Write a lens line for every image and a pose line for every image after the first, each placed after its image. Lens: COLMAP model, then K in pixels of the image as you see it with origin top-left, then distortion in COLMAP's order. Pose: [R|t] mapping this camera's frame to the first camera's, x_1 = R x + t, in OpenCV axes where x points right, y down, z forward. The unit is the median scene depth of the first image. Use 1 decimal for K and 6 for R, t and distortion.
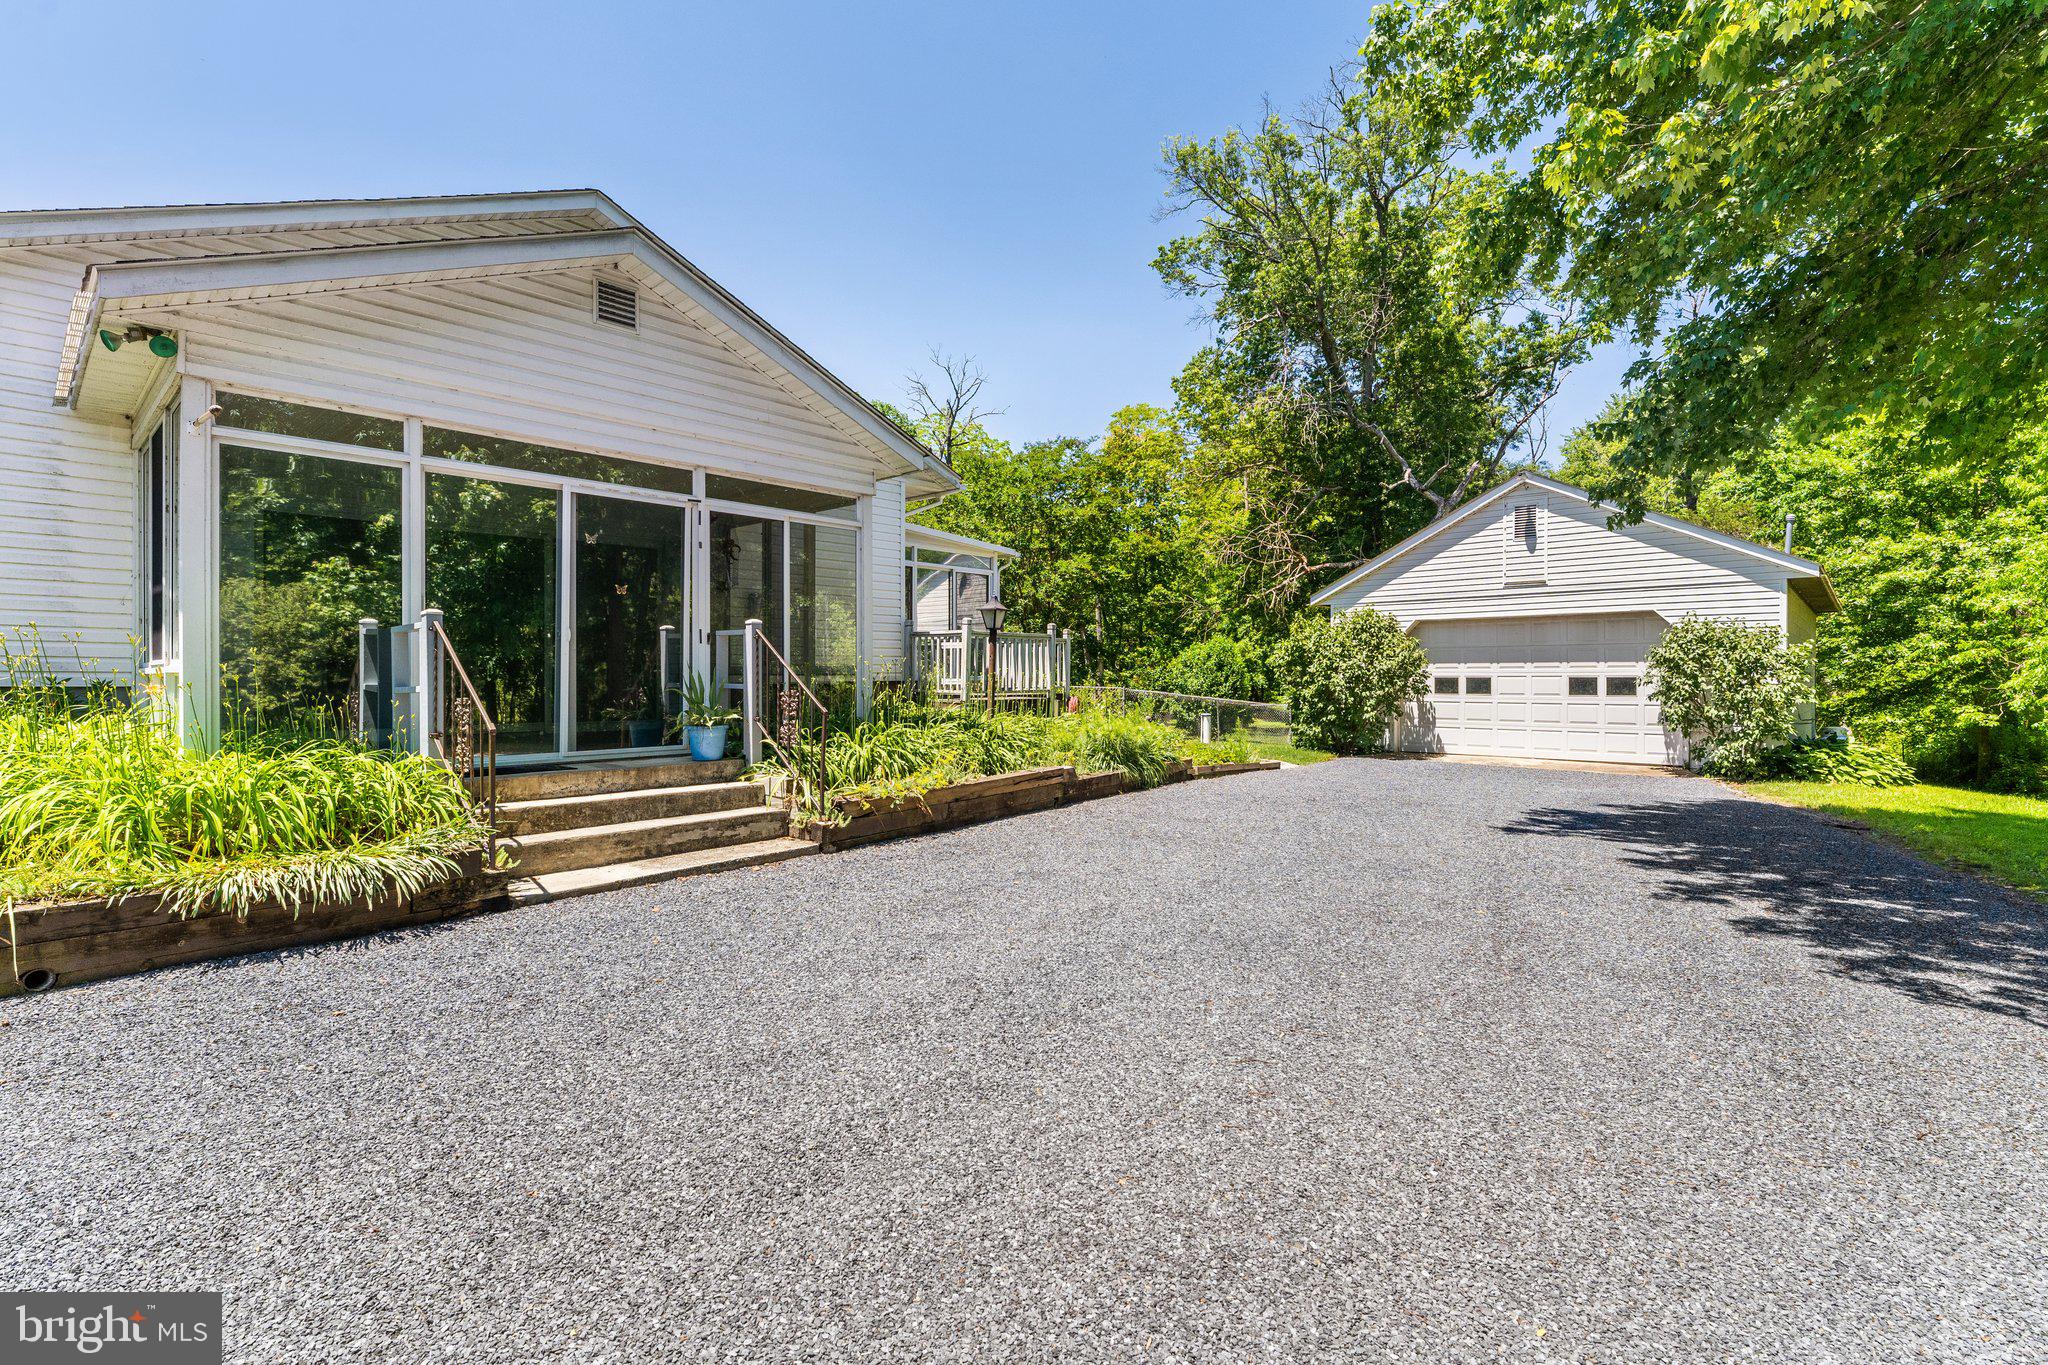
lens RADIAL K [[943.8, 0, 1024.0], [0, 943.8, 682.5], [0, 0, 1]] dist [-0.000433, 0.000117]
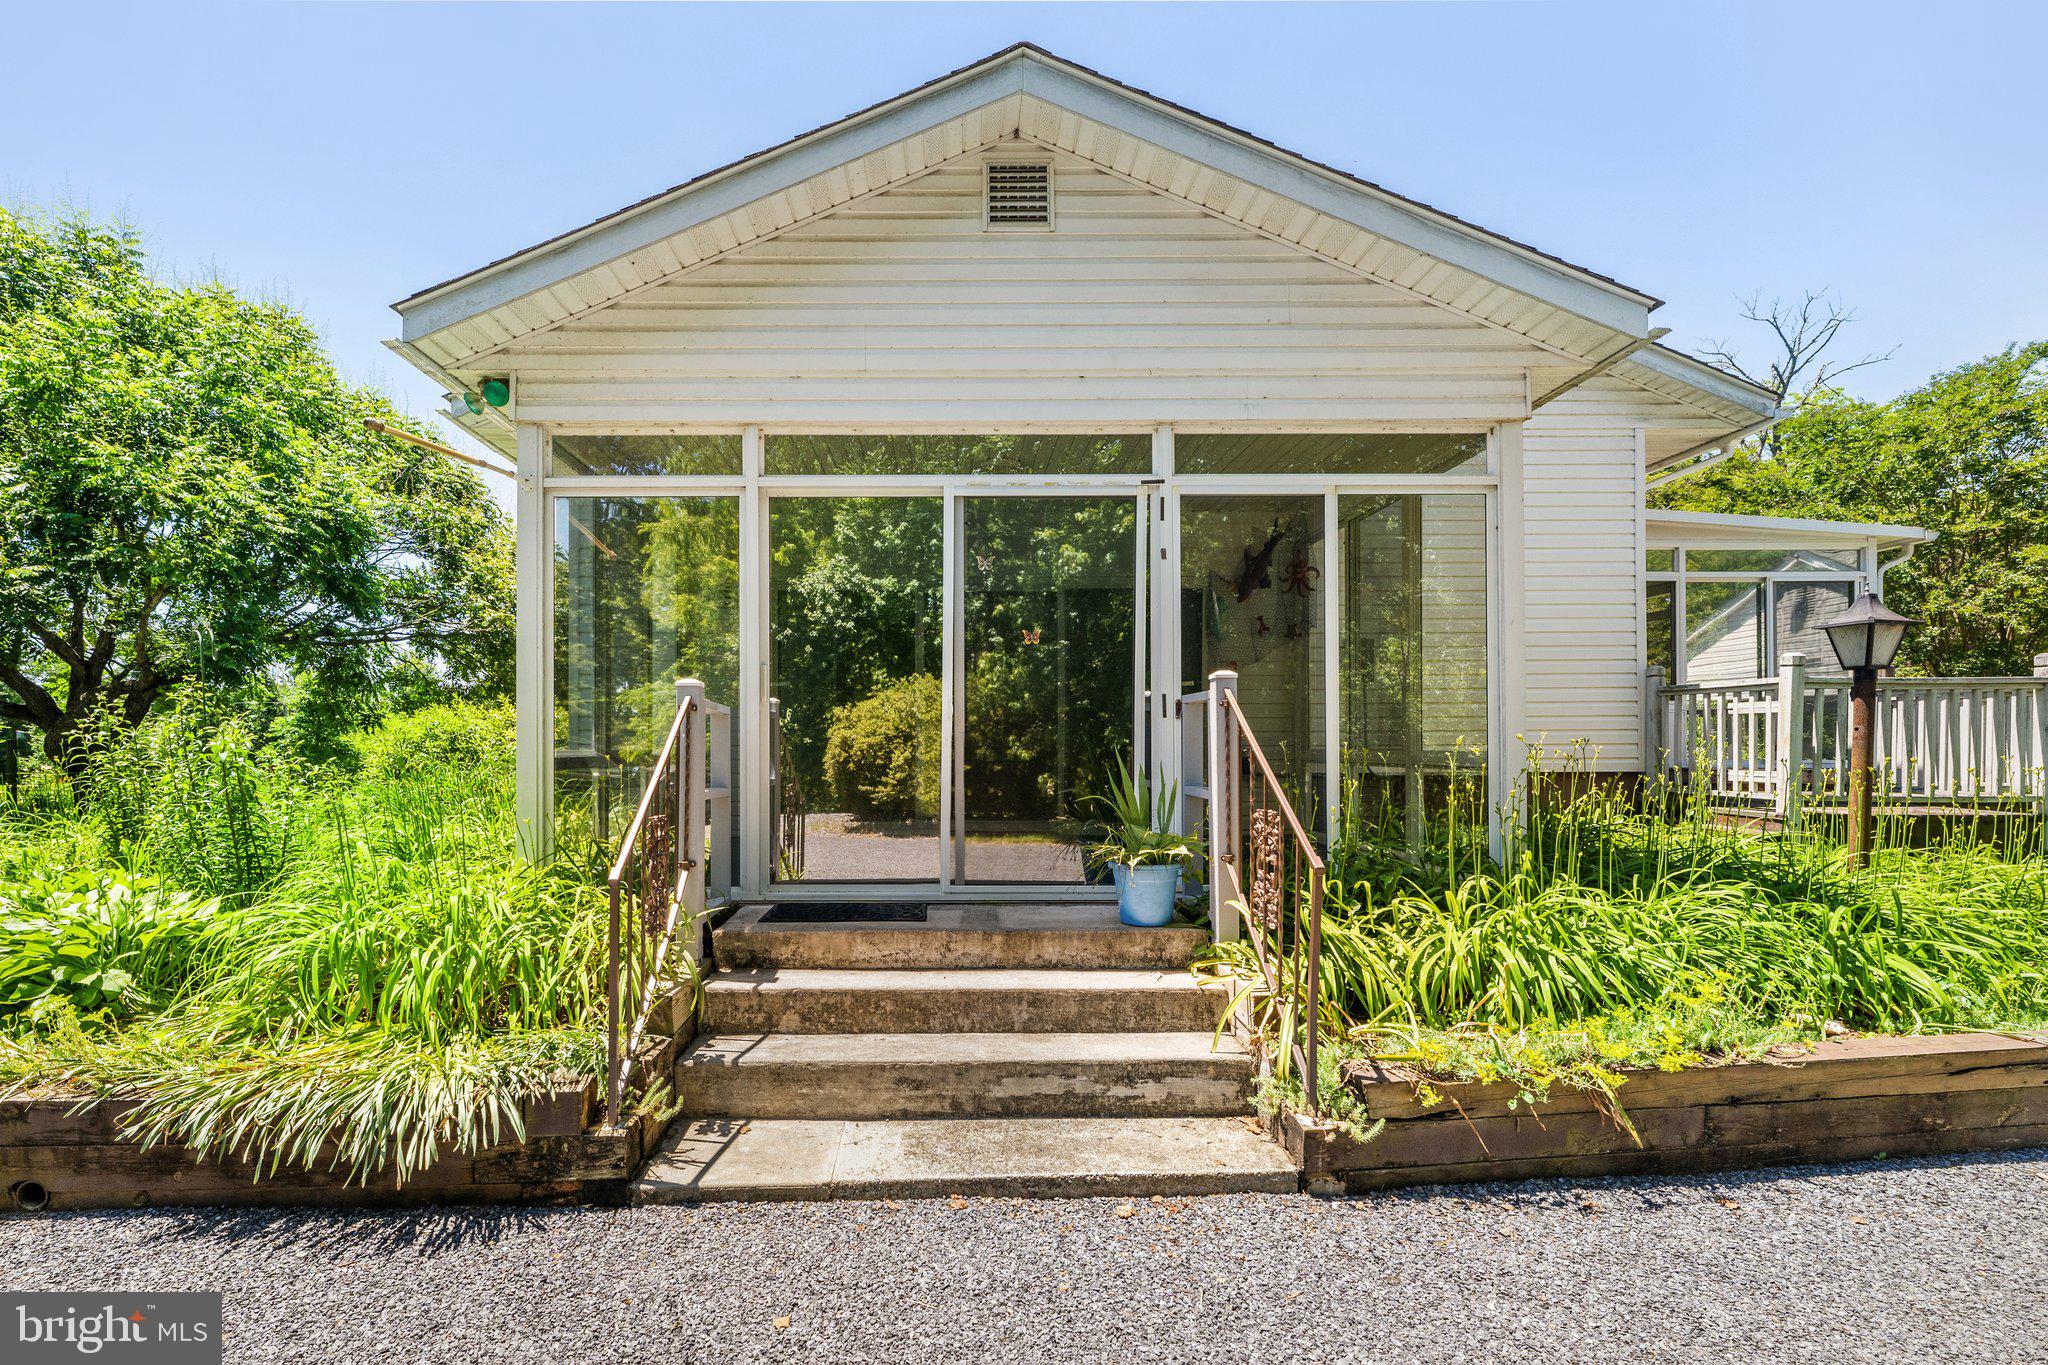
lens RADIAL K [[905.1, 0, 937.5], [0, 905.1, 738.3], [0, 0, 1]] dist [0.000462, 0.000238]
pose [[0.673432, -0.007386, -0.739213, -0.008264], [-0.005304, 0.999876, -0.014823, -0.010255], [0.739230, 0.013904, 0.673309, 0.274740]]
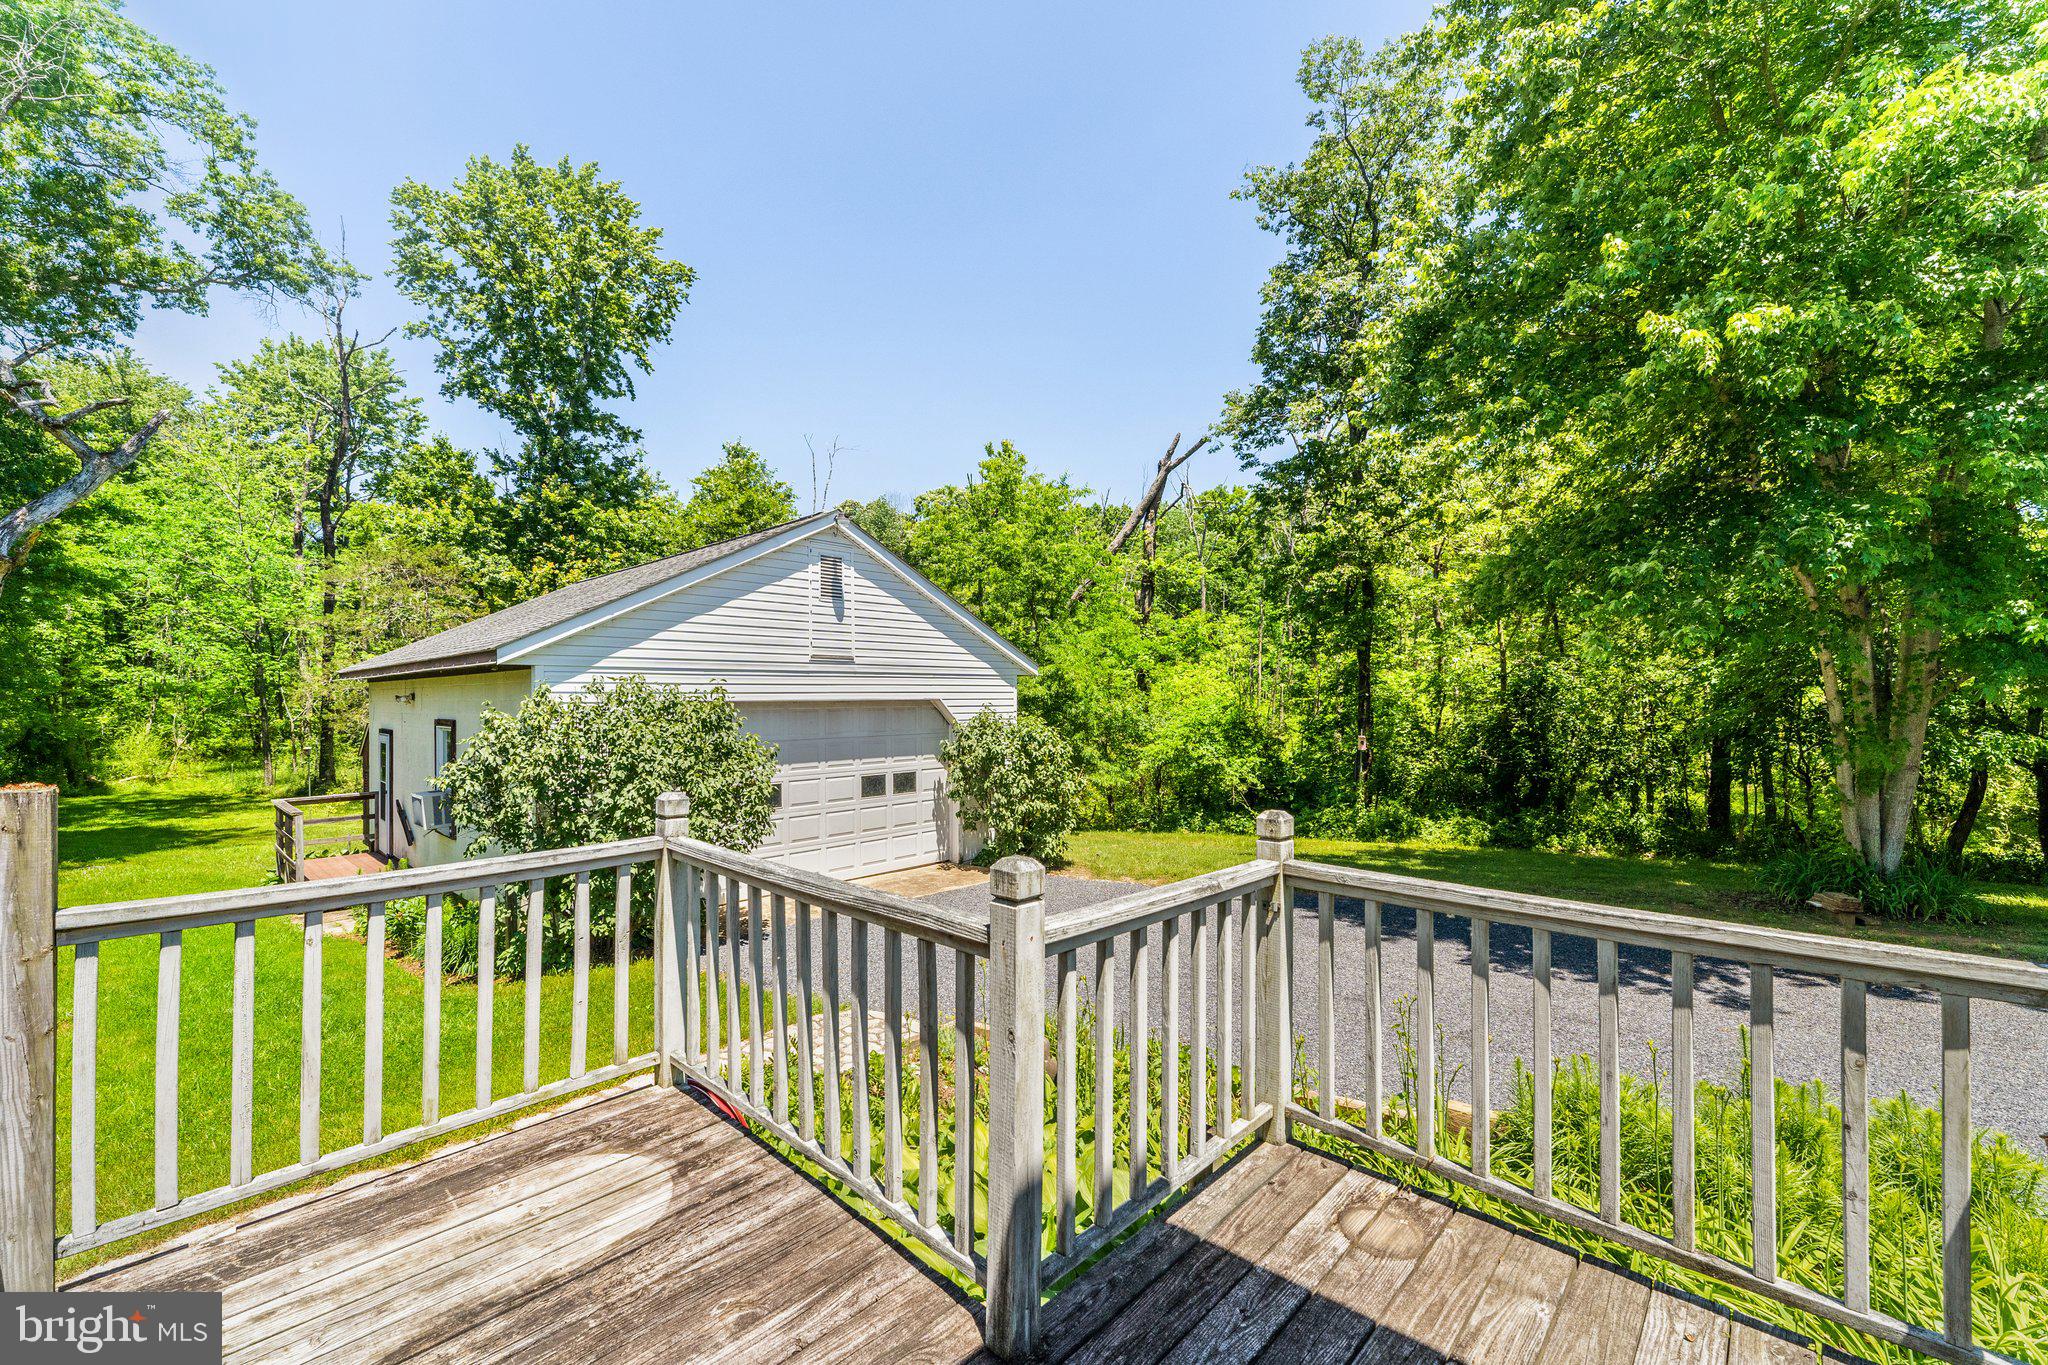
lens RADIAL K [[839.2, 0, 1035.8], [0, 839.2, 699.3], [0, 0, 1]] dist [0.000828, -0.000226]
pose [[-0.003326, 0.001247, 0.999994, -0.174124], [0.015234, 0.999883, -0.001196, -0.078788], [-0.999878, 0.015230, -0.003344, 0.966282]]
